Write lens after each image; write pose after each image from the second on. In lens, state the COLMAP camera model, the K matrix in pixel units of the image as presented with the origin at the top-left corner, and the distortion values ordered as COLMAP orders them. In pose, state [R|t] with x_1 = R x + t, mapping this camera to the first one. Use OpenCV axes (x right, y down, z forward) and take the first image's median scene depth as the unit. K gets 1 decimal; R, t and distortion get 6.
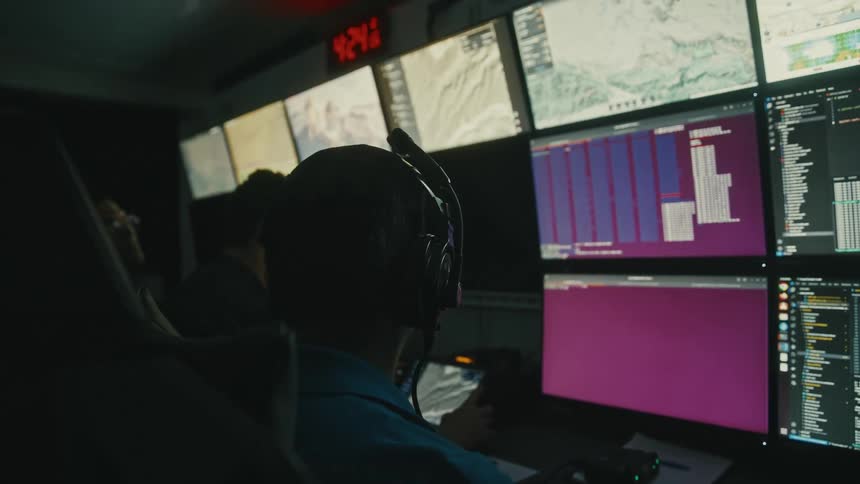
lens RADIAL K [[582.4, 0, 429.8], [0, 582.4, 212.2], [0, 0, 1]] dist [-0.064430, 0.003709]
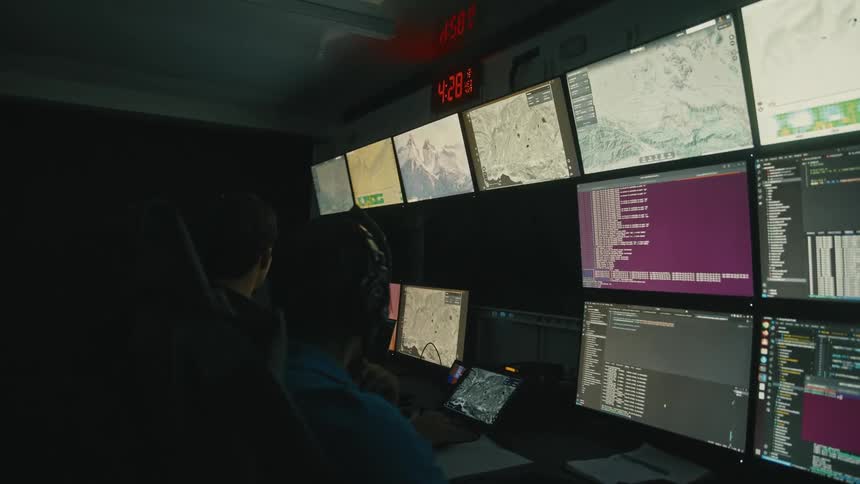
lens RADIAL K [[582.4, 0, 429.8], [0, 582.4, 212.2], [0, 0, 1]] dist [-0.064430, 0.003709]
pose [[0.974094, 0.043123, -0.221992, 0.200068], [-0.051365, 0.998183, -0.031489, -0.022862], [0.220231, 0.042076, 0.974540, -0.259252]]
